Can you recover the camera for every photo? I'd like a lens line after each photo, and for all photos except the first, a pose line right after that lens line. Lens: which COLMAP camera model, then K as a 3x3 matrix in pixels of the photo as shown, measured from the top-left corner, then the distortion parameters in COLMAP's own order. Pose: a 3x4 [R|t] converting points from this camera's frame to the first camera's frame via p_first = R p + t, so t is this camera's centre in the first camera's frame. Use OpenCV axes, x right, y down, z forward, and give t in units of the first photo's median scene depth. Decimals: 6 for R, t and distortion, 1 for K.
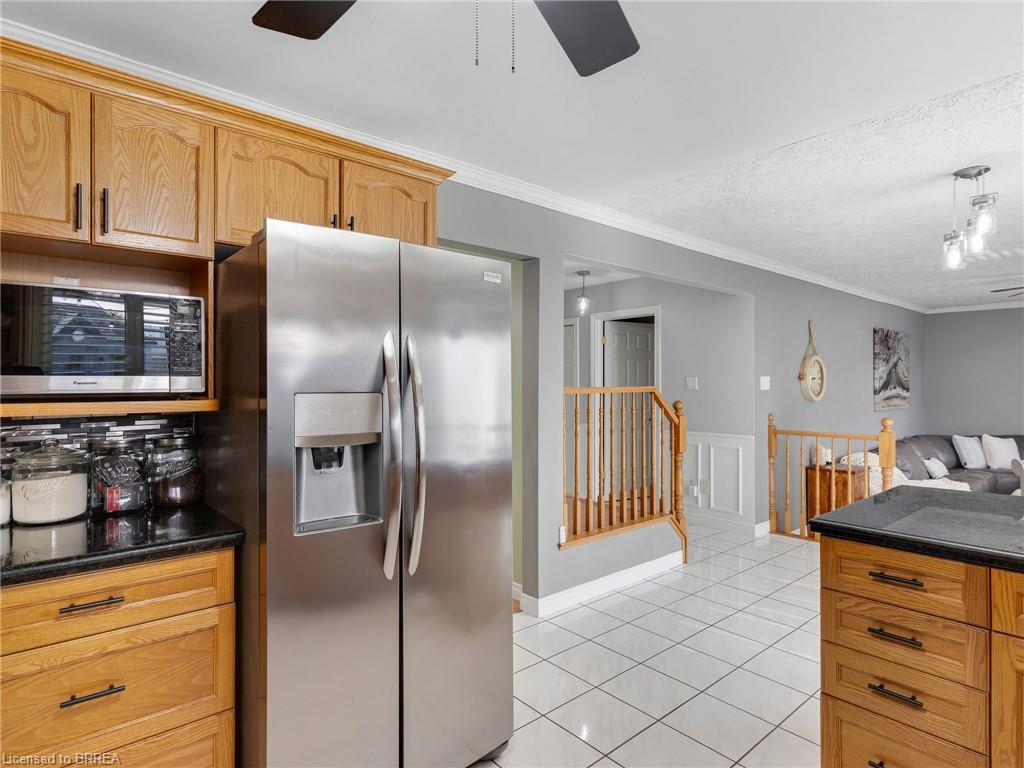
lens RADIAL K [[556.9, 0, 511.1], [0, 556.9, 380.7], [0, 0, 1]] dist [0.003834, -0.000008]
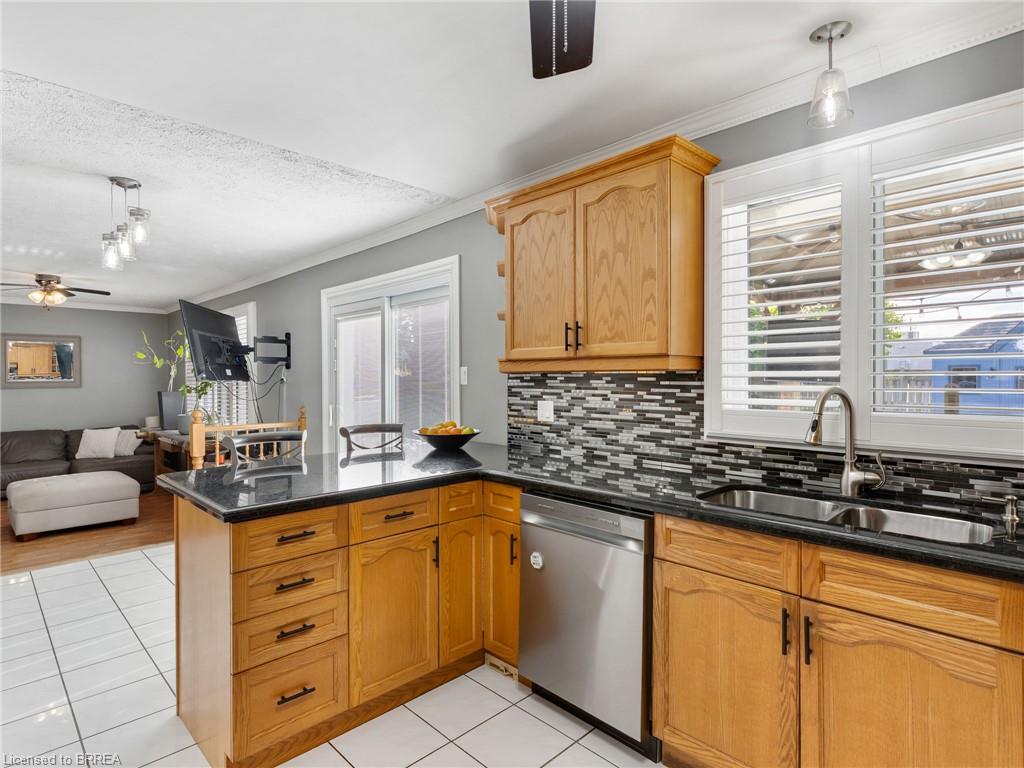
lens RADIAL K [[556.9, 0, 511.1], [0, 556.9, 380.7], [0, 0, 1]] dist [0.003834, -0.000008]
pose [[-0.061386, -0.011667, 0.998046, -0.124652], [0.002720, 0.999926, 0.011856, -0.000567], [-0.998110, 0.003443, -0.061350, 0.133055]]
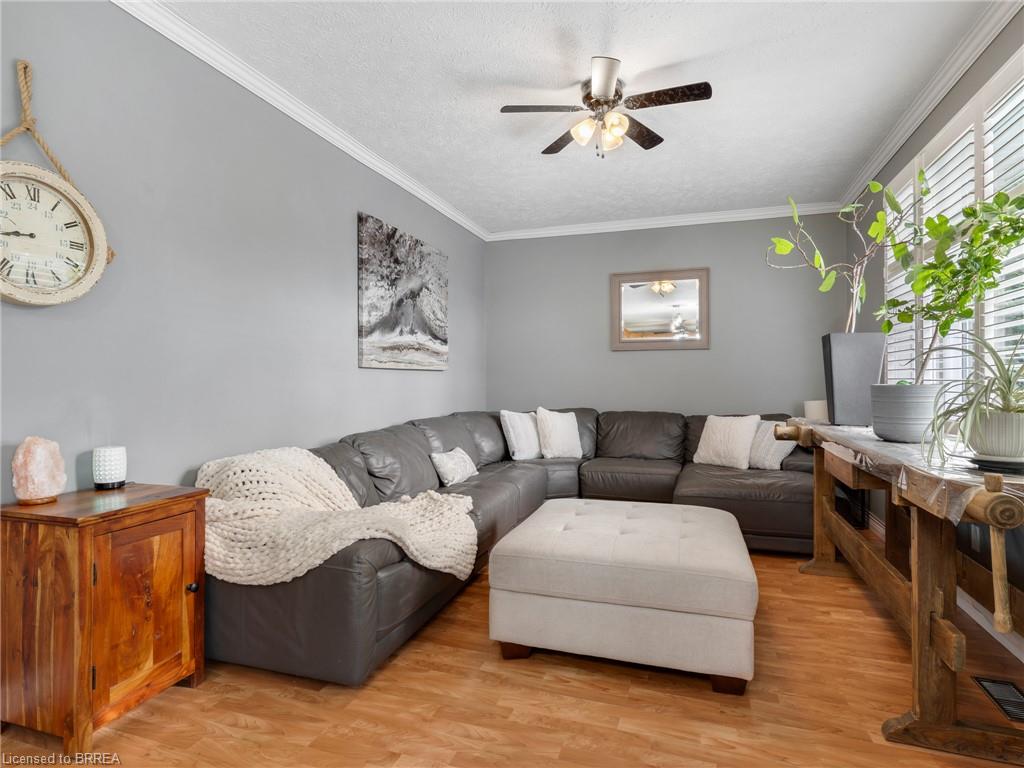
lens RADIAL K [[556.9, 0, 511.1], [0, 556.9, 380.7], [0, 0, 1]] dist [0.003834, -0.000008]
pose [[0.857138, -0.001470, 0.515085, 0.499543], [-0.000608, 0.999992, 0.003865, 0.064492], [-0.515087, -0.003627, 0.857130, 0.466760]]
